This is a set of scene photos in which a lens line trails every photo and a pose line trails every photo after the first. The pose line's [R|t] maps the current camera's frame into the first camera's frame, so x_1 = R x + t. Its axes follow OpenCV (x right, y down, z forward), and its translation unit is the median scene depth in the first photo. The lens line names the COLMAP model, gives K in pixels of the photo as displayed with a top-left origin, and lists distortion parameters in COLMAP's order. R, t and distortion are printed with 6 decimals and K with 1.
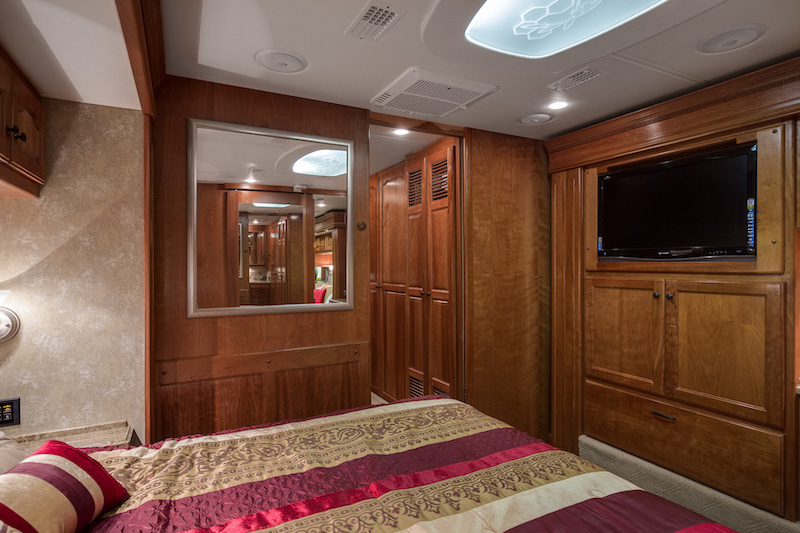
lens RADIAL K [[435.5, 0, 398.8], [0, 435.5, 264.7], [0, 0, 1]] dist [0.007114, 0.001152]
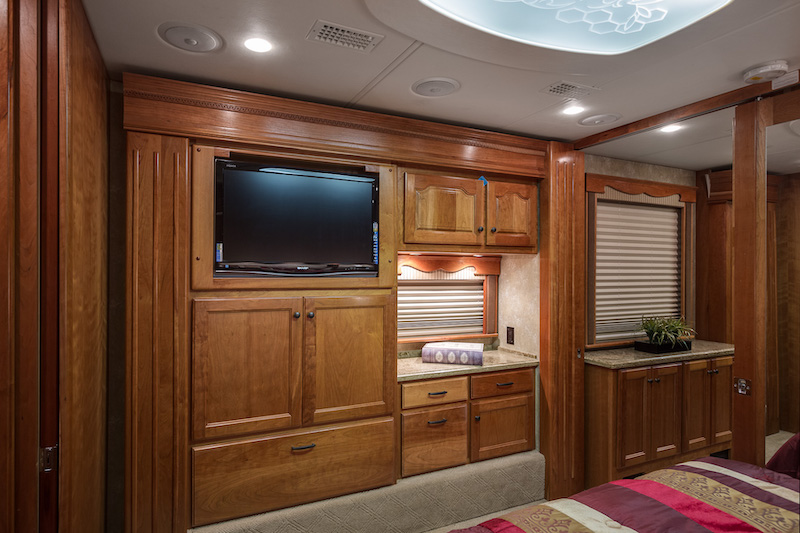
lens RADIAL K [[464.7, 0, 396.0], [0, 464.7, 269.1], [0, 0, 1]] dist [-0.003945, 0.003783]
pose [[0.034267, 0.004614, 0.999402, -0.336460], [-0.003221, 0.999985, -0.004507, -0.019525], [-0.999408, -0.003064, 0.034281, 0.741404]]
